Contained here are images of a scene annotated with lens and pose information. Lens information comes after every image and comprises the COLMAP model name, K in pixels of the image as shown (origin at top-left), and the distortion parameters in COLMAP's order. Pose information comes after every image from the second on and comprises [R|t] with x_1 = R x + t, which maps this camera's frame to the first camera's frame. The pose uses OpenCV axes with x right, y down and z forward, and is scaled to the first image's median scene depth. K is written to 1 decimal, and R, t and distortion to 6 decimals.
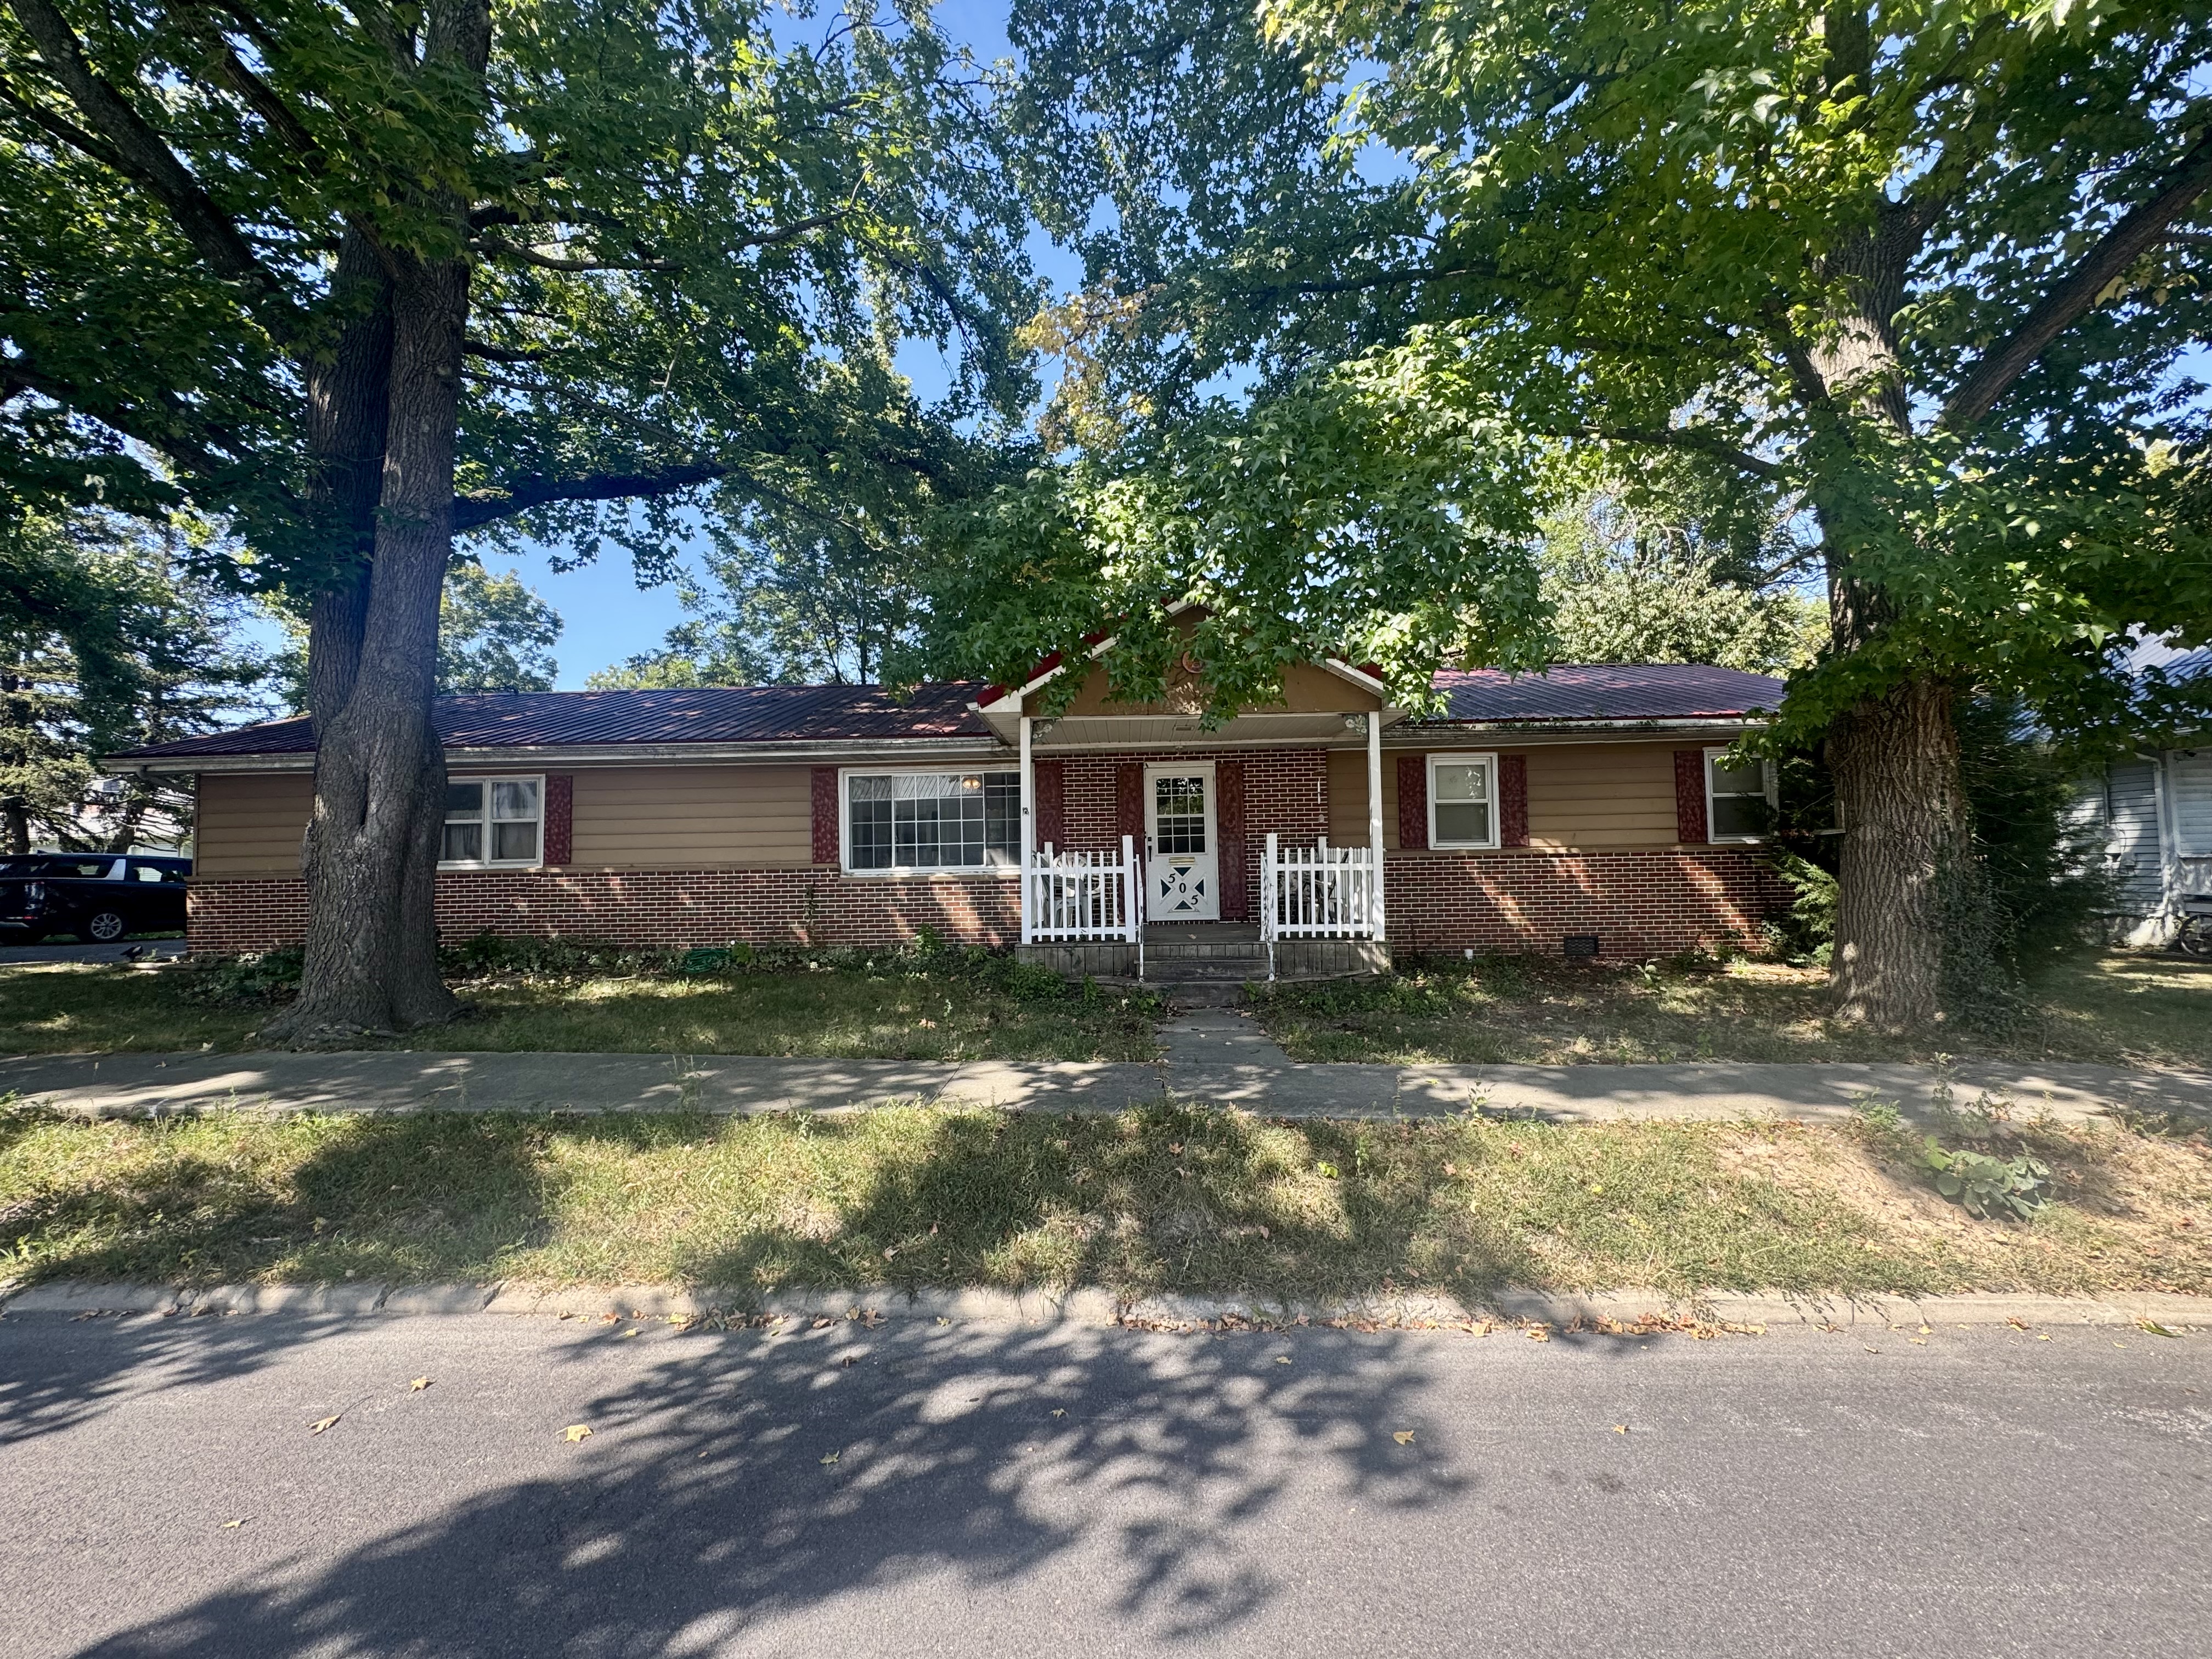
lens RADIAL K [[893.8, 0, 1109.2], [0, 893.8, 832.0], [0, 0, 1]] dist [0.000116, 0.000014]
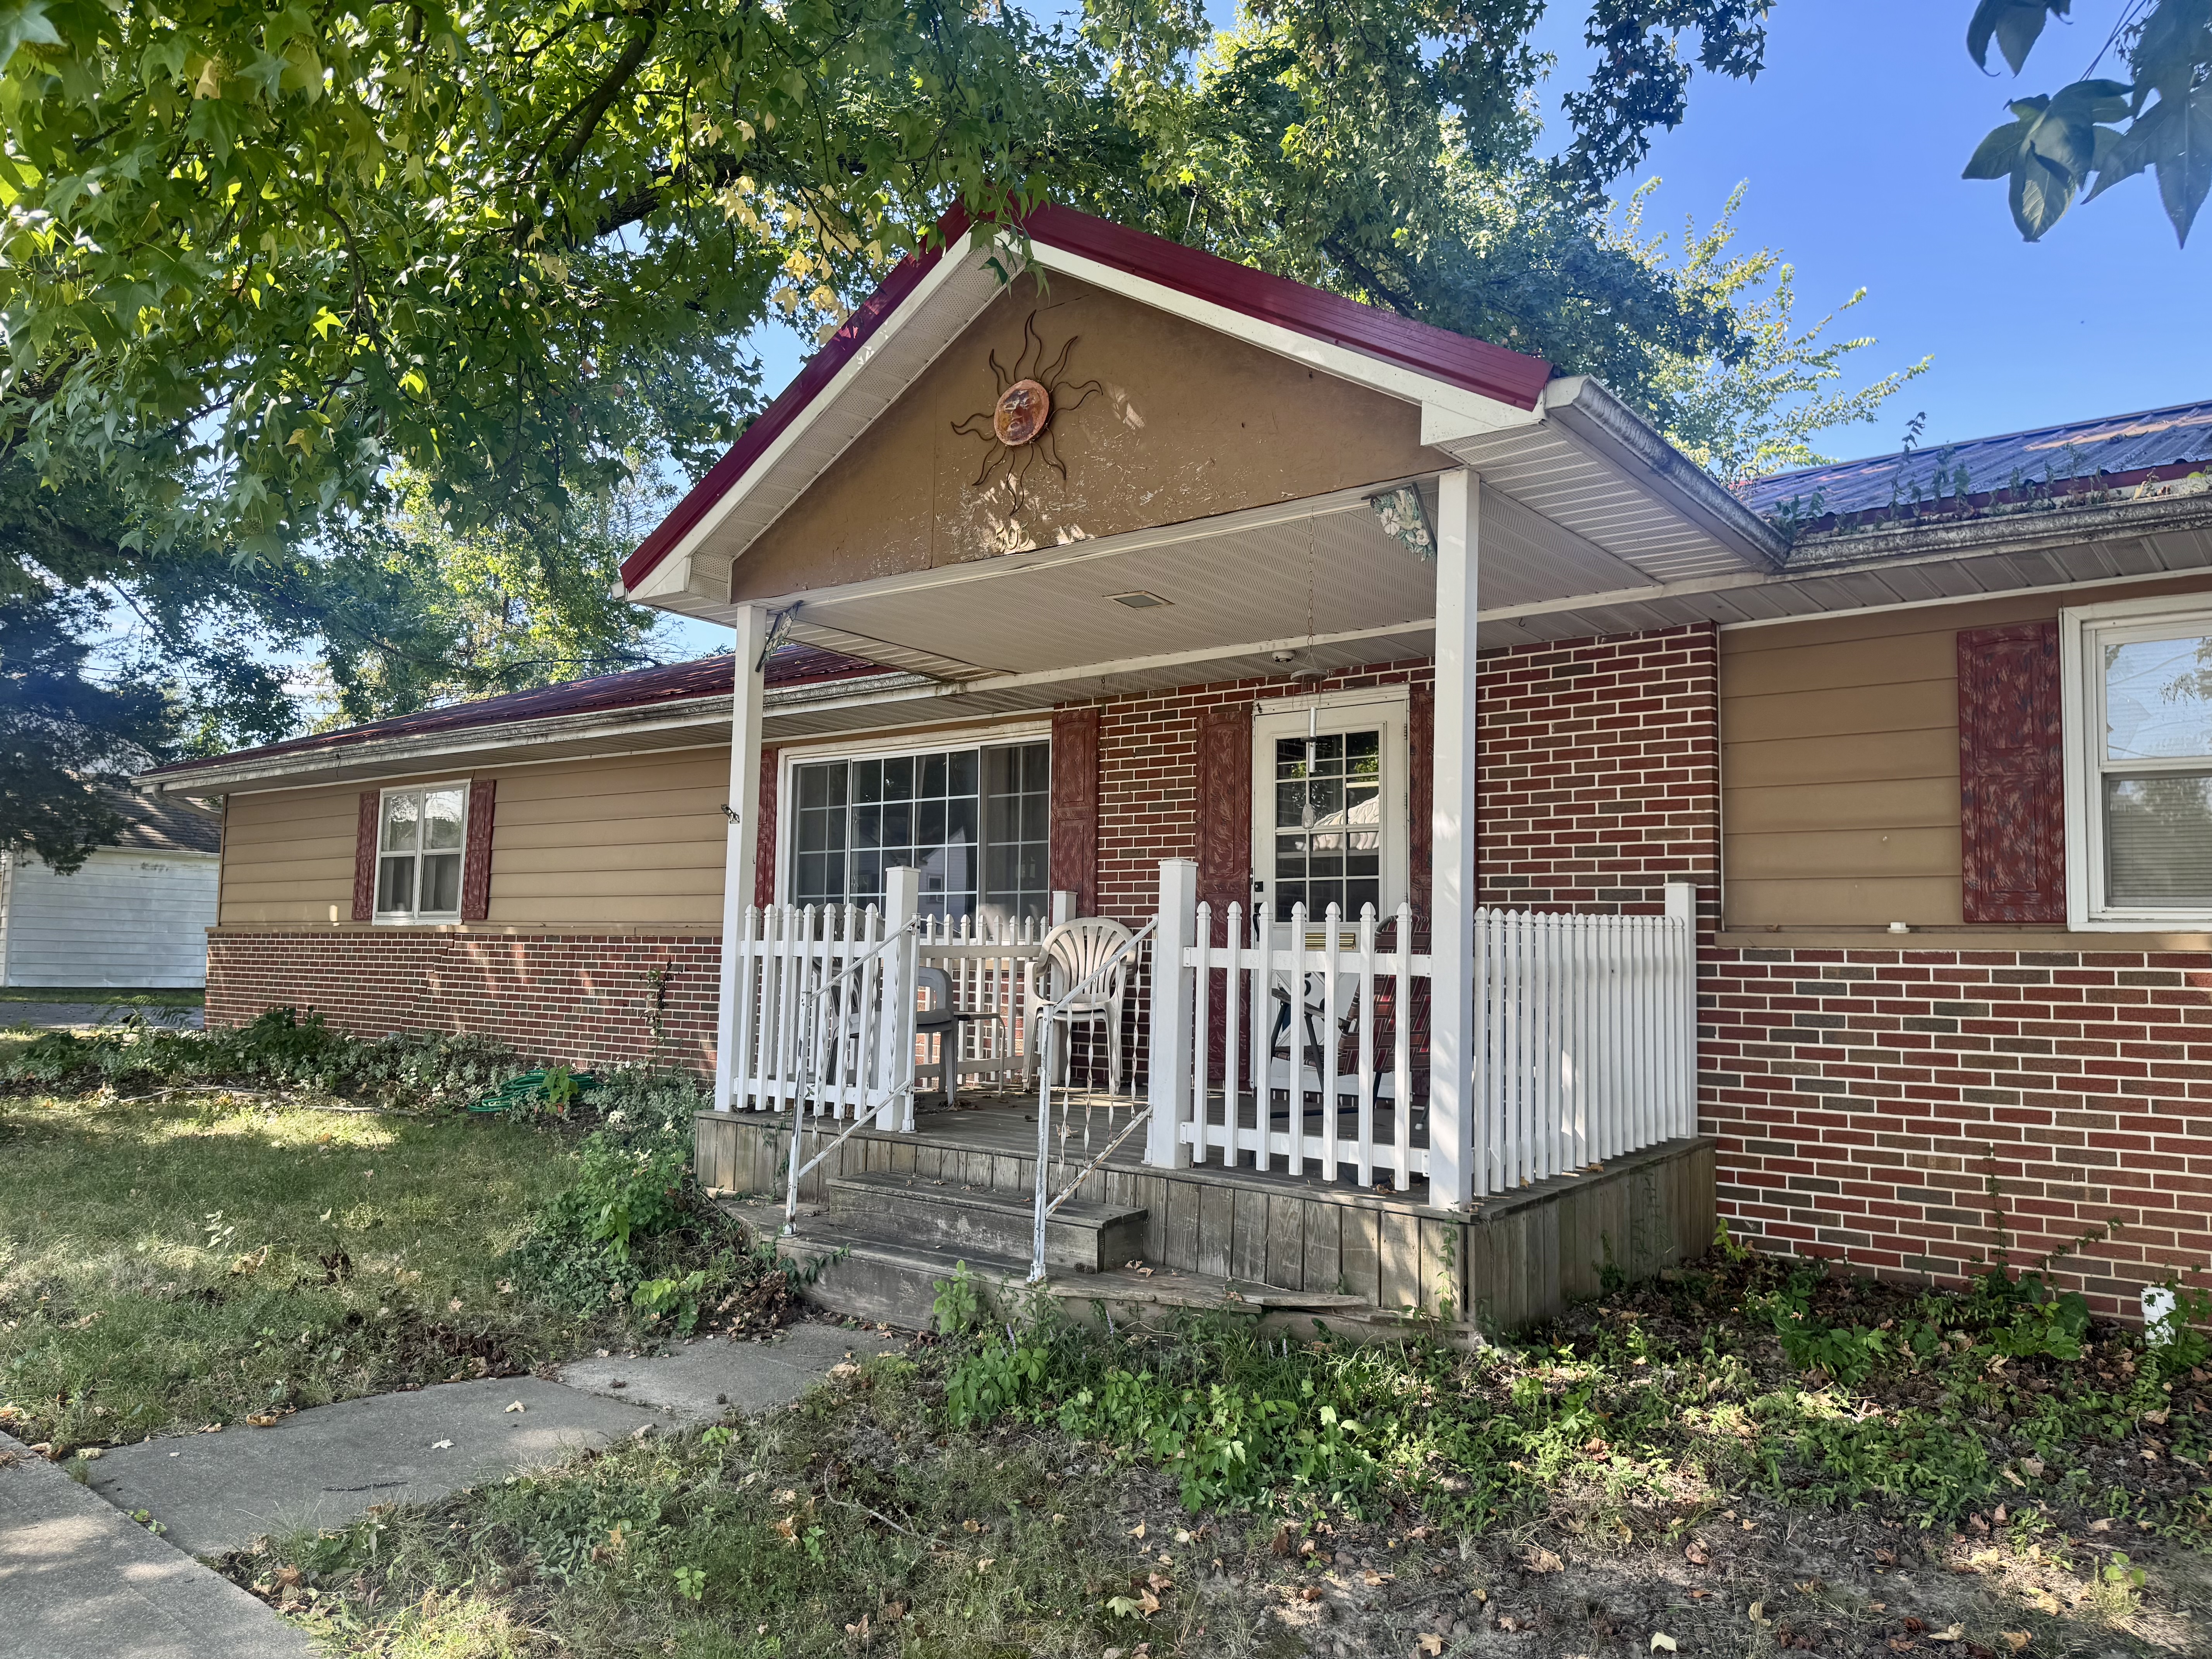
lens RADIAL K [[1560.2, 0, 1105.7], [0, 1560.2, 828.9], [0, 0, 1]] dist [0.072848, -0.009182]
pose [[0.802457, -0.014415, -0.596536, 0.412279], [-0.011837, 0.999127, -0.040066, 0.011056], [0.596593, 0.039213, 0.801585, 0.379208]]
